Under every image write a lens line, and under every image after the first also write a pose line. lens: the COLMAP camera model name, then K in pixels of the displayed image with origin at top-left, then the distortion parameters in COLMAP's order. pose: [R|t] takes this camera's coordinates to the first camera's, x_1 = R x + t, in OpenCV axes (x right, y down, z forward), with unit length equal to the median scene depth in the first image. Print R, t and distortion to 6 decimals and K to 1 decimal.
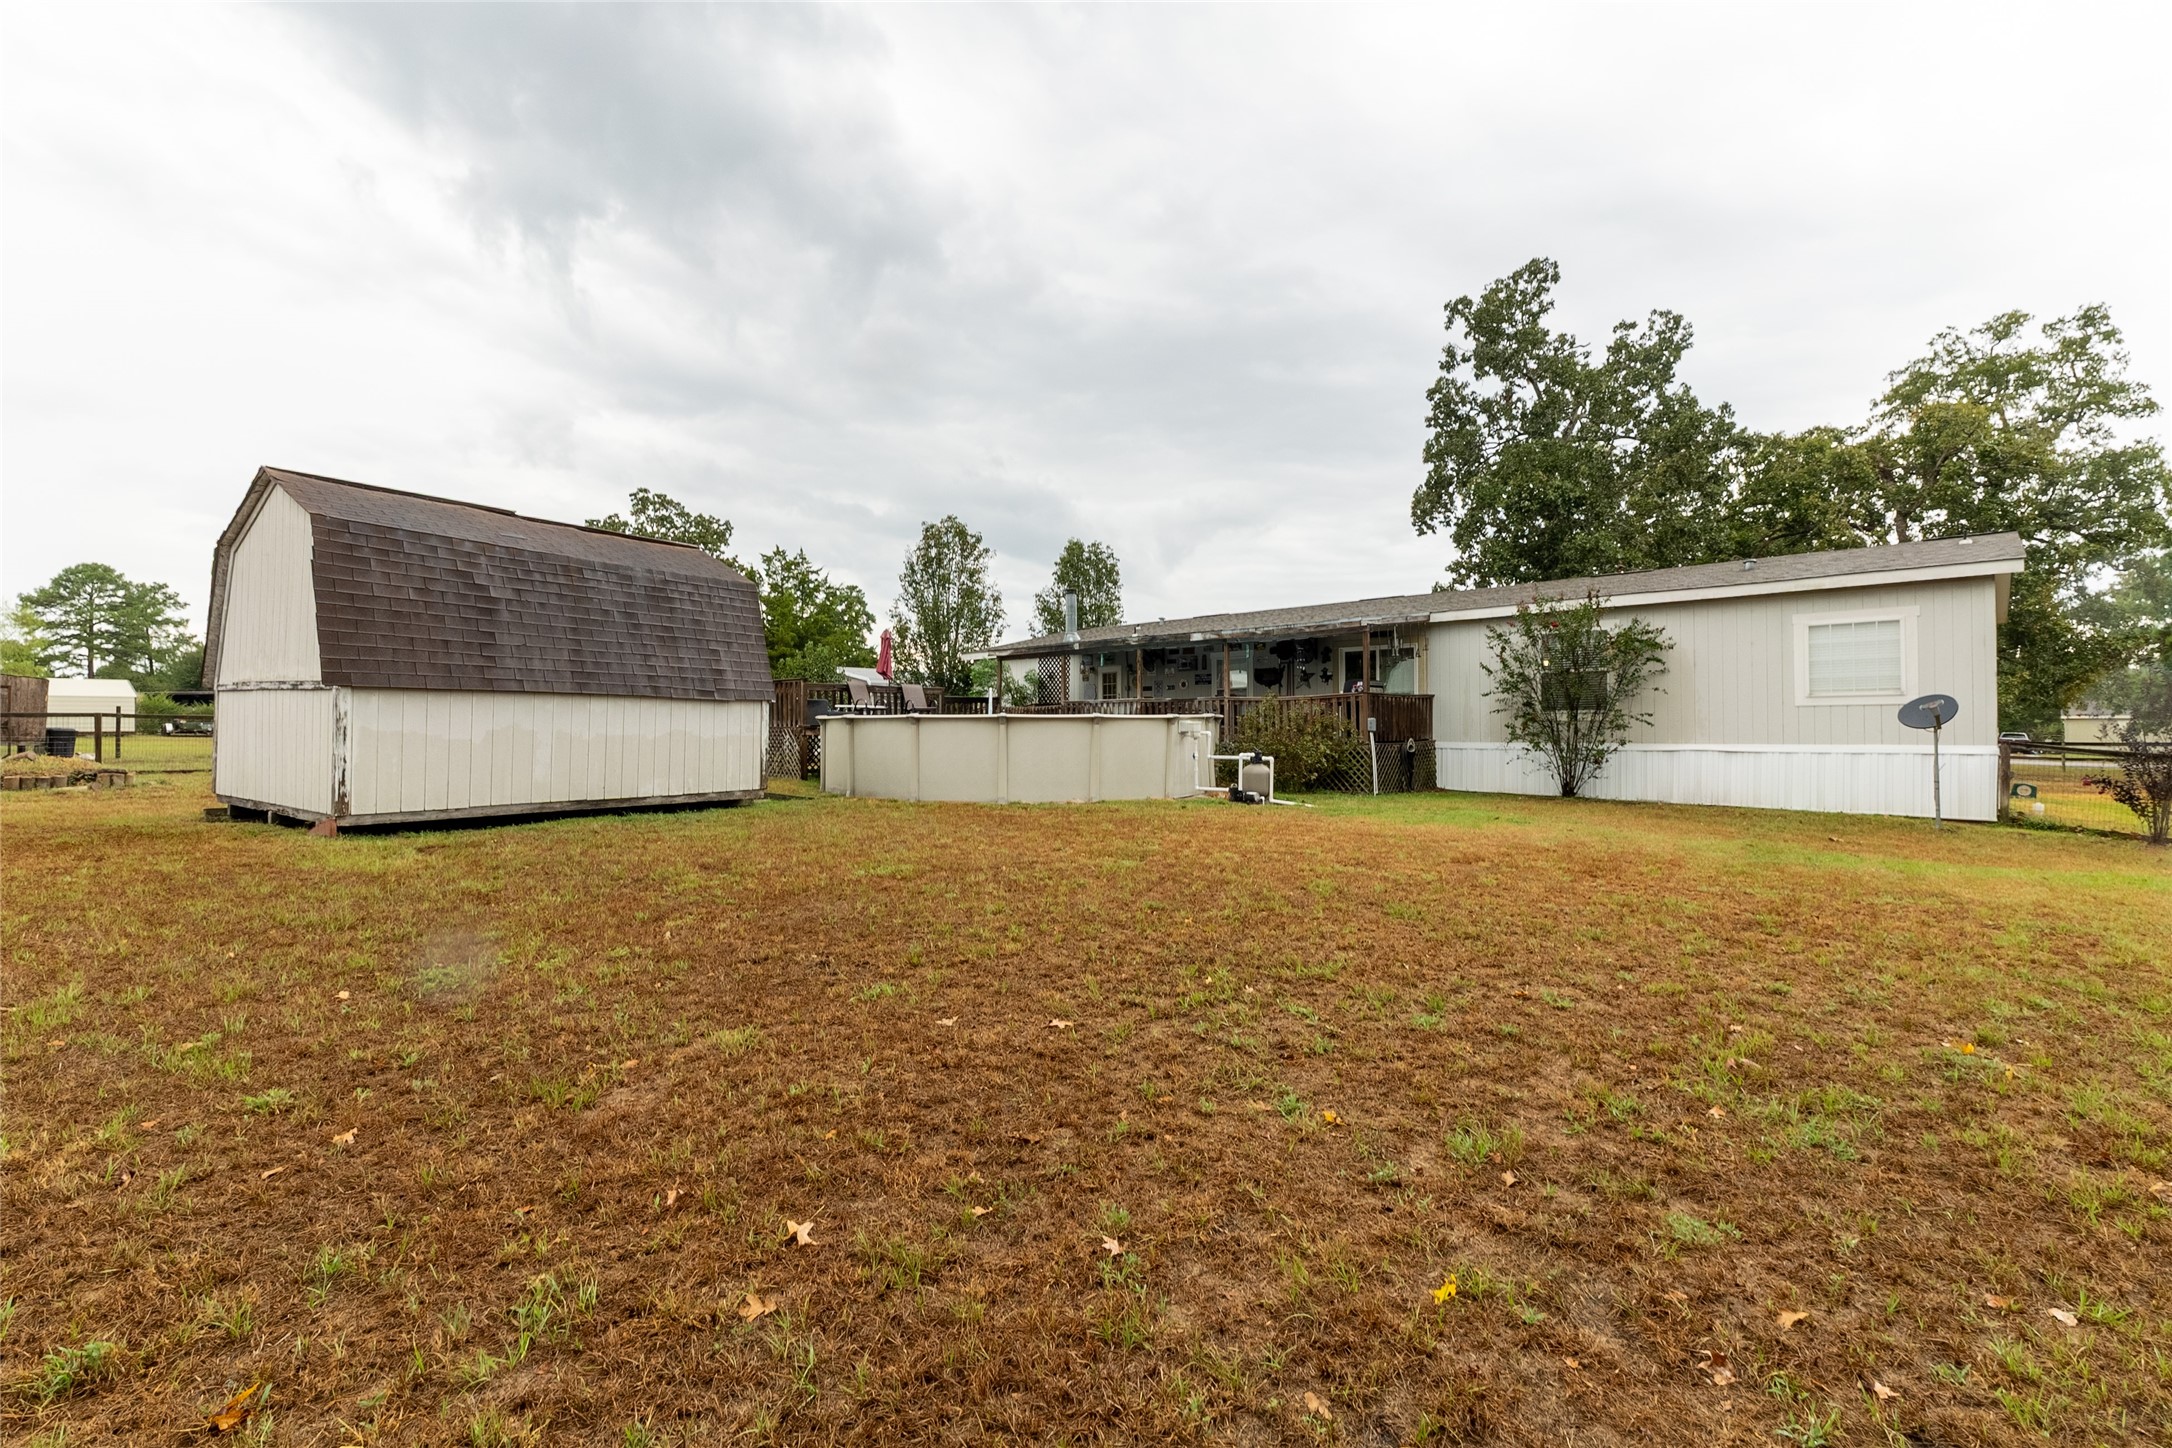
lens RADIAL K [[927.0, 0, 1084.6], [0, 927.0, 718.3], [0, 0, 1]] dist [0.003450, 0.000332]
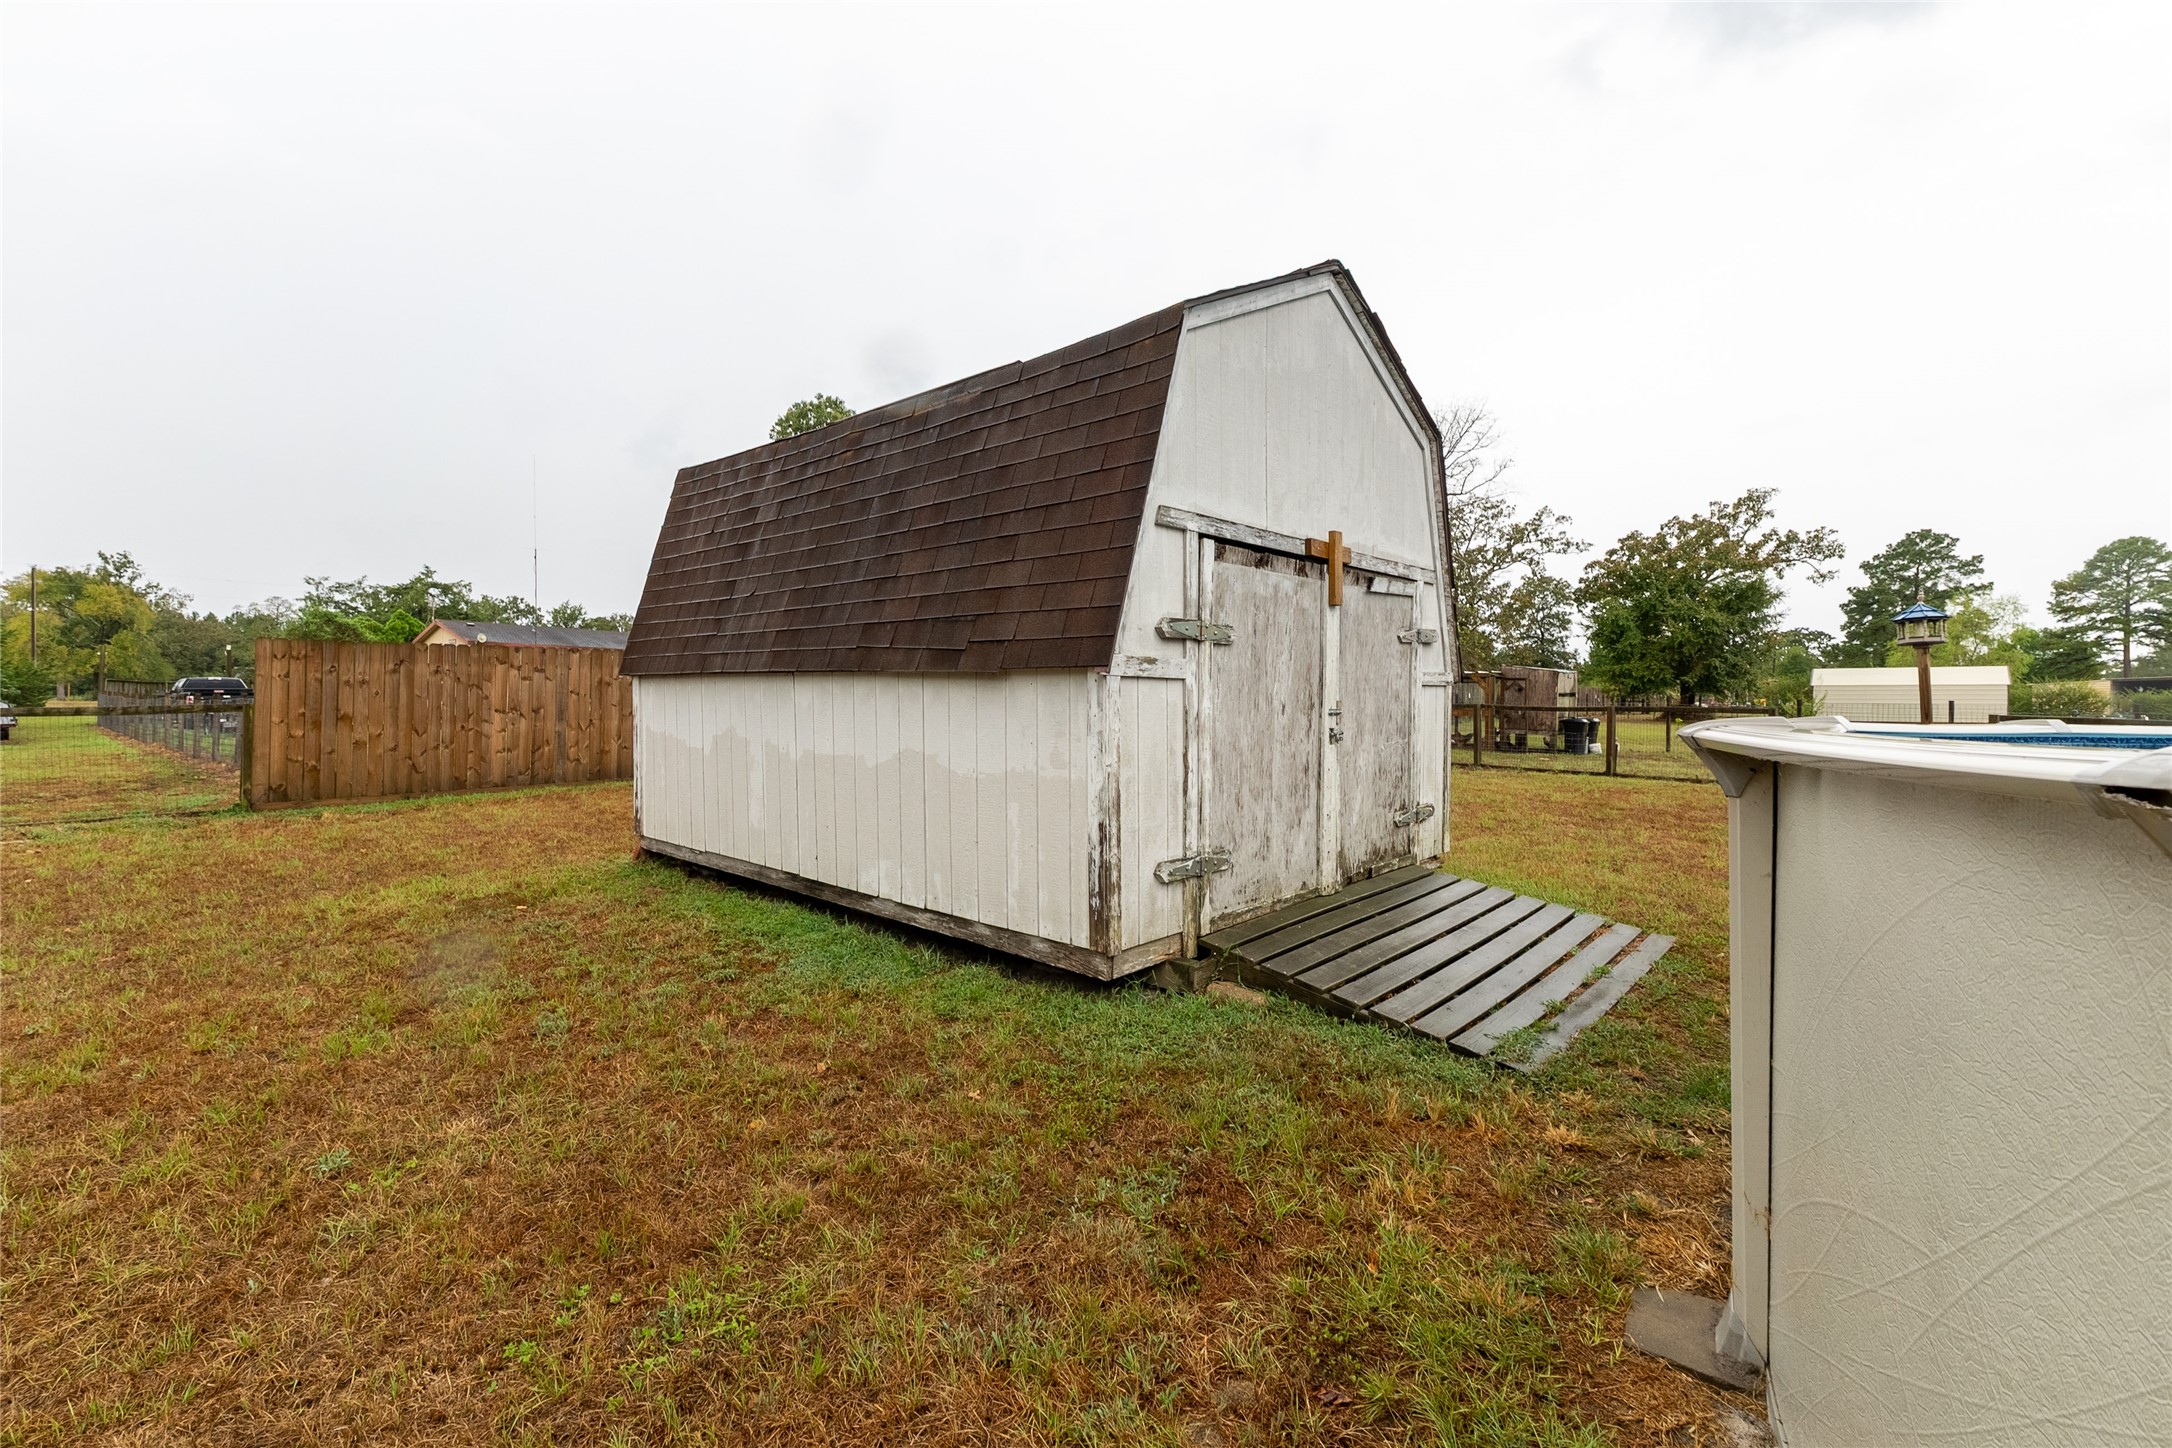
lens RADIAL K [[932.0, 0, 1076.8], [0, 932.0, 703.7], [0, 0, 1]] dist [0.008333, 0.000463]
pose [[-0.149995, -0.000646, -0.988687, -0.004438], [-0.003407, 0.999994, -0.000137, -0.000898], [0.988681, 0.003348, -0.149996, 0.127087]]
